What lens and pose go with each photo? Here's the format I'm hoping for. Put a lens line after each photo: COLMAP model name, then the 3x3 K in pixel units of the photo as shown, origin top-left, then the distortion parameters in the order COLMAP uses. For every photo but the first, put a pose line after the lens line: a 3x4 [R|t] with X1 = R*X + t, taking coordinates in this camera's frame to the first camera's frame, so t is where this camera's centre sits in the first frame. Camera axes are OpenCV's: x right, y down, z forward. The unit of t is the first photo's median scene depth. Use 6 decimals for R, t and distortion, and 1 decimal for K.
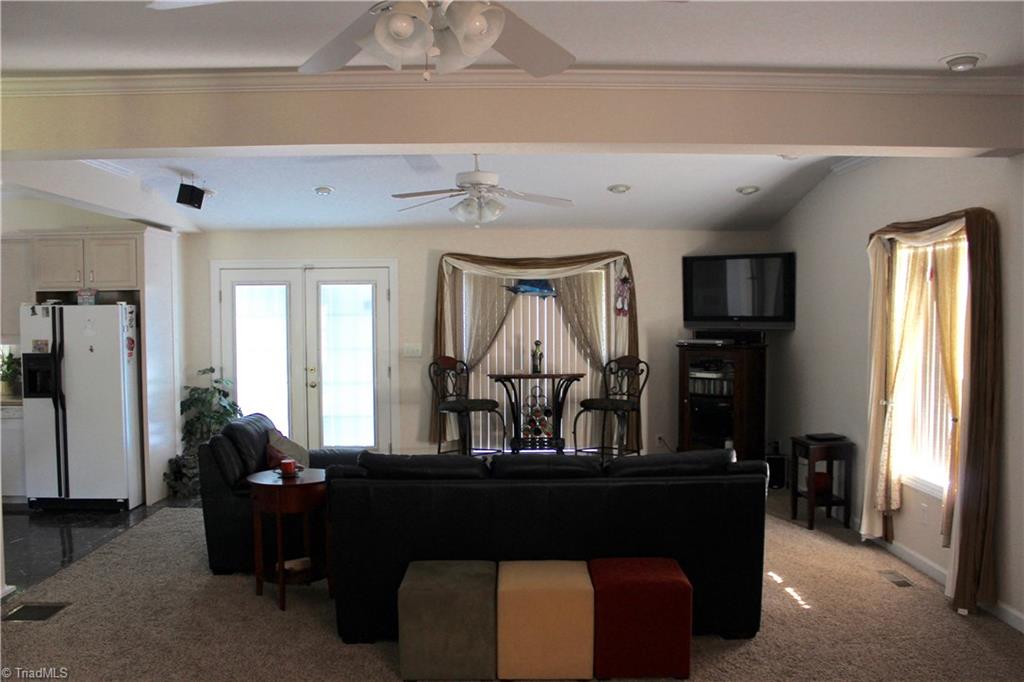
lens RADIAL K [[865.5, 0, 518.6], [0, 865.5, 349.8], [0, 0, 1]] dist [-0.184100, 0.158542]
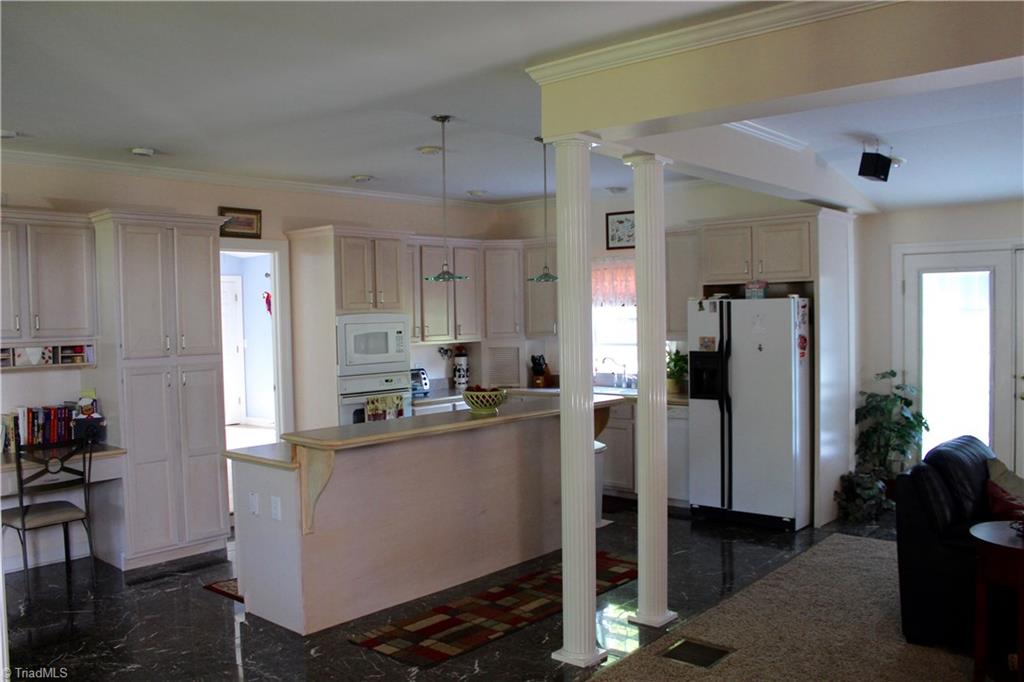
lens RADIAL K [[865.5, 0, 518.6], [0, 865.5, 349.8], [0, 0, 1]] dist [-0.184100, 0.158542]
pose [[0.745647, 0.016961, -0.666126, -0.092444], [-0.012306, 0.999856, 0.011683, -0.006071], [0.666228, -0.000514, 0.745748, 0.137669]]
